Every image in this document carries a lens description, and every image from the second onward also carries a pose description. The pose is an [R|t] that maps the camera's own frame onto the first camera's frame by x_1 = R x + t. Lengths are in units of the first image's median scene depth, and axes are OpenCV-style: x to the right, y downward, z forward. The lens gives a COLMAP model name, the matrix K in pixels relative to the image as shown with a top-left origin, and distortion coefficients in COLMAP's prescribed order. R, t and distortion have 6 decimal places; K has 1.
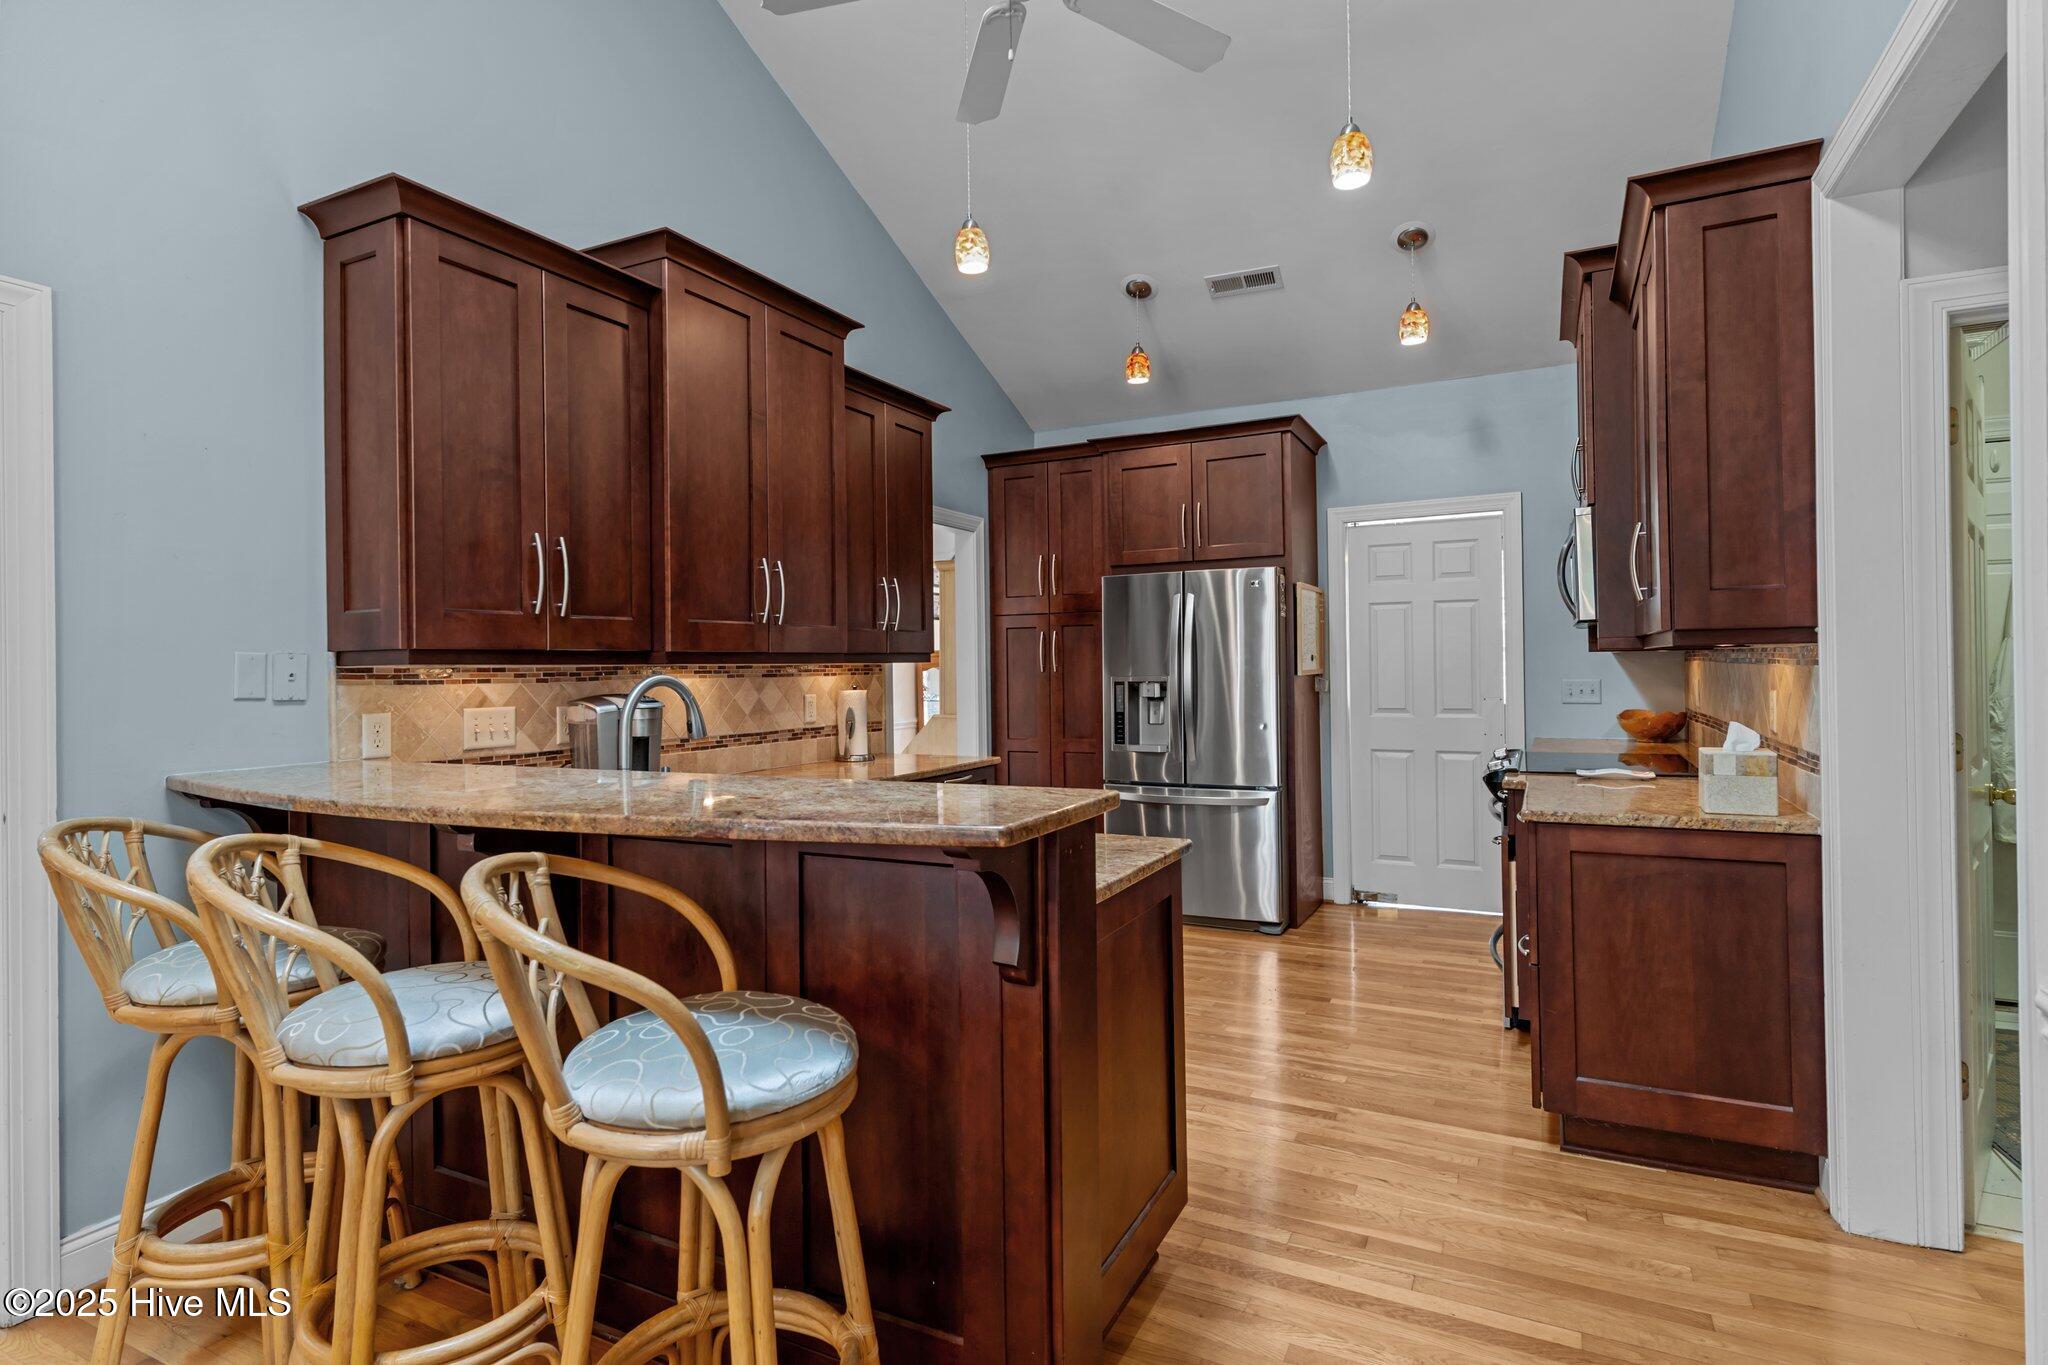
lens RADIAL K [[1029.4, 0, 1023.2], [0, 1029.4, 662.3], [0, 0, 1]] dist [0.002346, 0.000231]
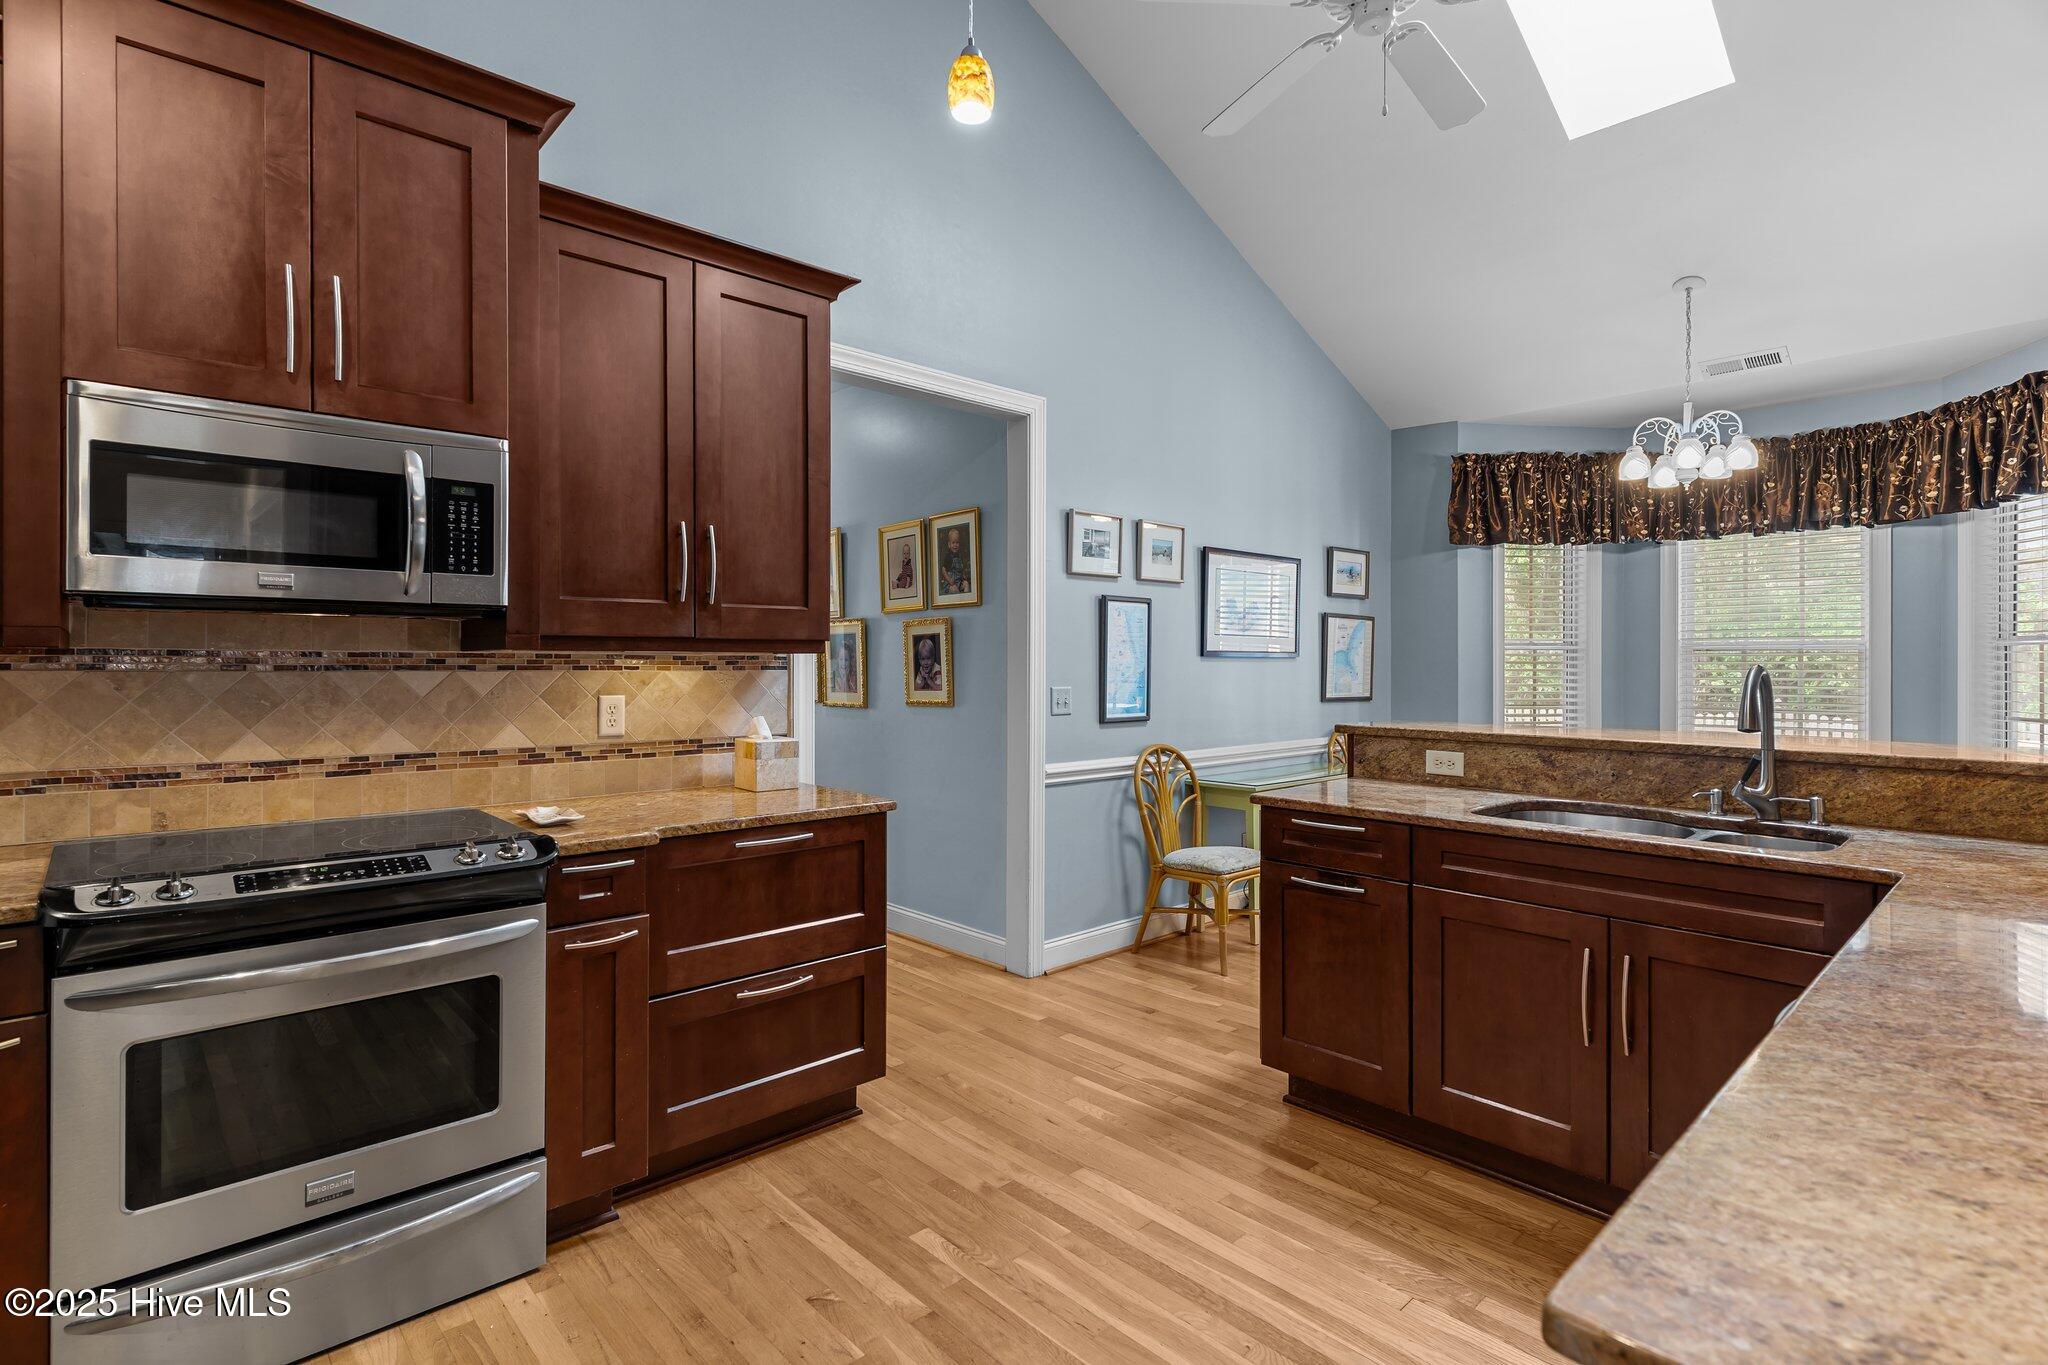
lens RADIAL K [[984.9, 0, 1014.0], [0, 984.9, 662.9], [0, 0, 1]] dist [0.001151, 0.000007]
pose [[-0.935598, 0.012720, 0.352837, -0.000353], [0.010257, 0.999908, -0.008850, 0.005263], [-0.352917, -0.004661, -0.935643, 1.103615]]
